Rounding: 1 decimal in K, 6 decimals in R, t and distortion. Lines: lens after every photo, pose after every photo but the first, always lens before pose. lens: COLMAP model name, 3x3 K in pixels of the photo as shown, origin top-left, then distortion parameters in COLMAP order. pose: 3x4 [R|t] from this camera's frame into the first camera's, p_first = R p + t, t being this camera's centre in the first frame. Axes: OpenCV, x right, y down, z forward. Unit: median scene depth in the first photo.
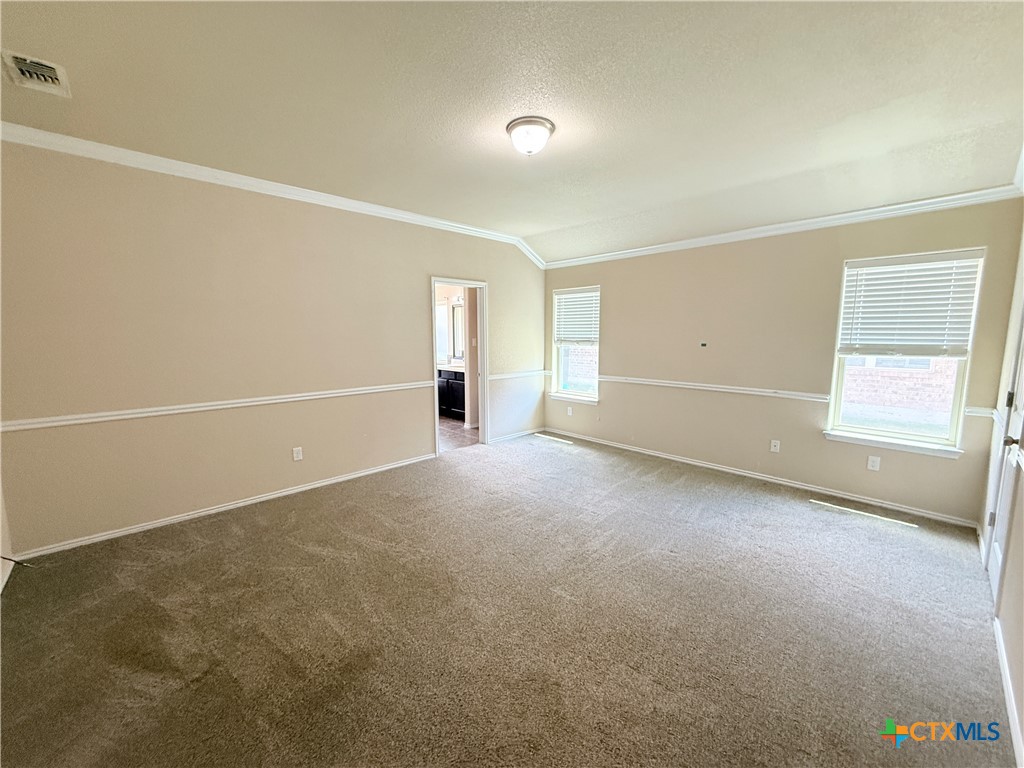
lens RADIAL K [[407.8, 0, 510.6], [0, 407.8, 383.4], [0, 0, 1]] dist [-0.000600, 0.000331]
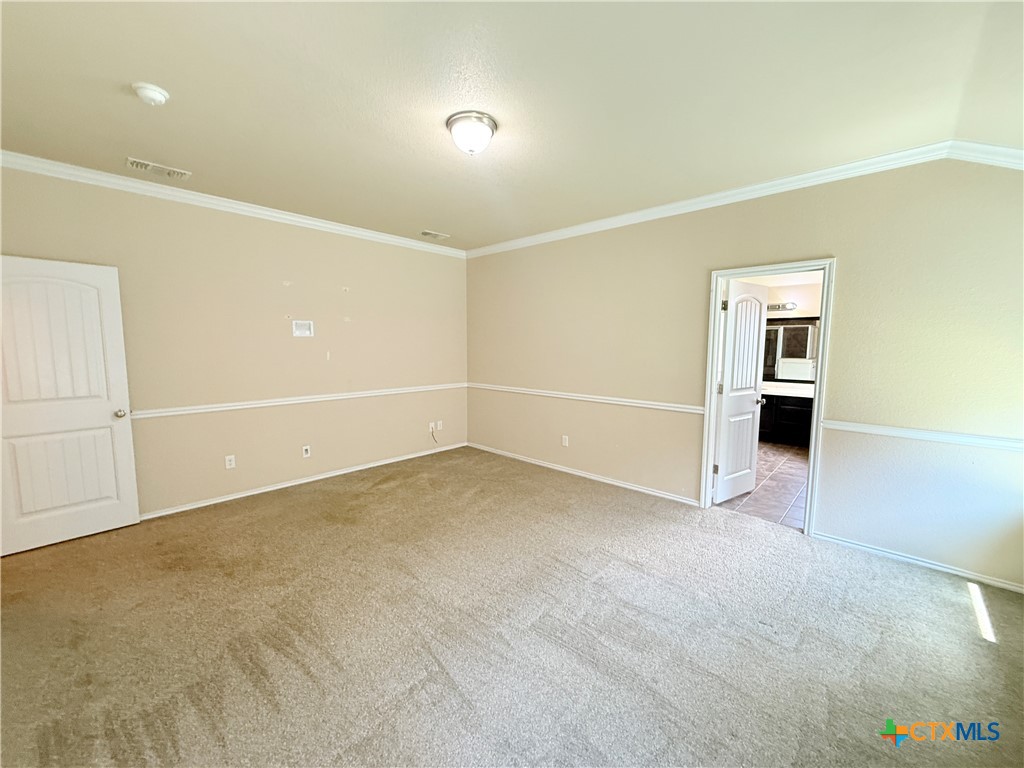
lens RADIAL K [[407.8, 0, 507.0], [0, 407.8, 378.8], [0, 0, 1]] dist [-0.000600, 0.000331]
pose [[0.048952, 0.088803, -0.994846, 0.881909], [-0.127531, 0.988443, 0.081956, -0.119665], [0.990626, 0.122861, 0.059712, 0.932647]]
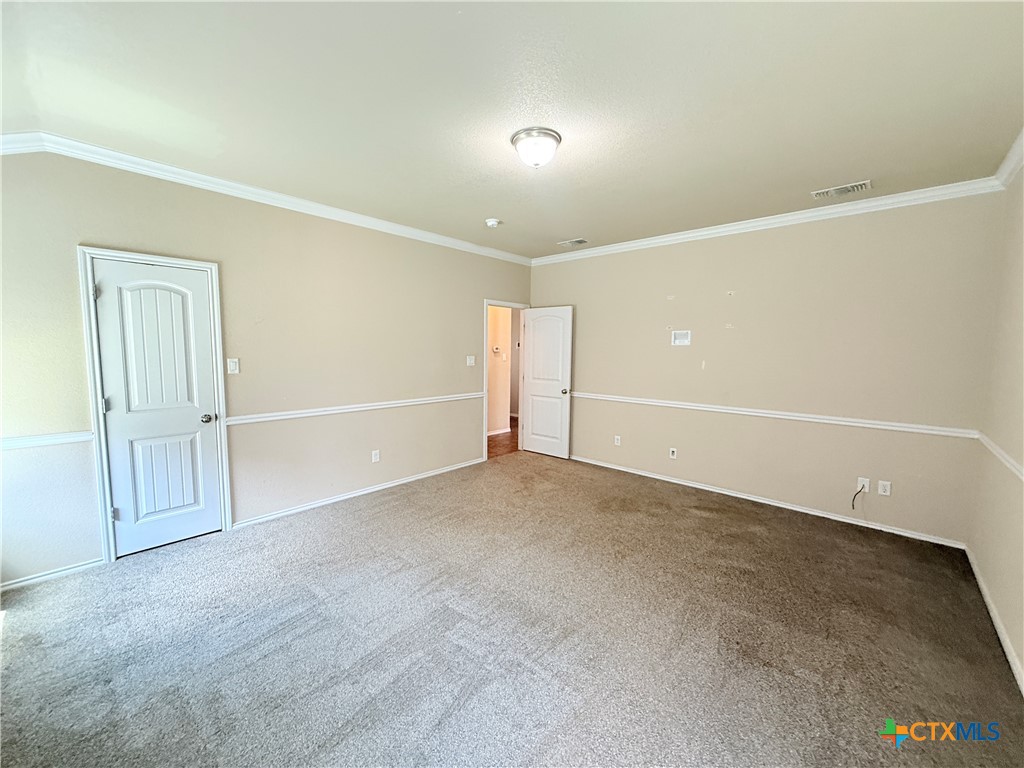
lens RADIAL K [[407.8, 0, 512.9], [0, 407.8, 385.8], [0, 0, 1]] dist [-0.000600, 0.000331]
pose [[-0.997596, -0.001268, -0.069292, 0.140071], [-0.016209, 0.976370, 0.215496, -0.226936], [0.067382, 0.216101, -0.974043, 1.754129]]
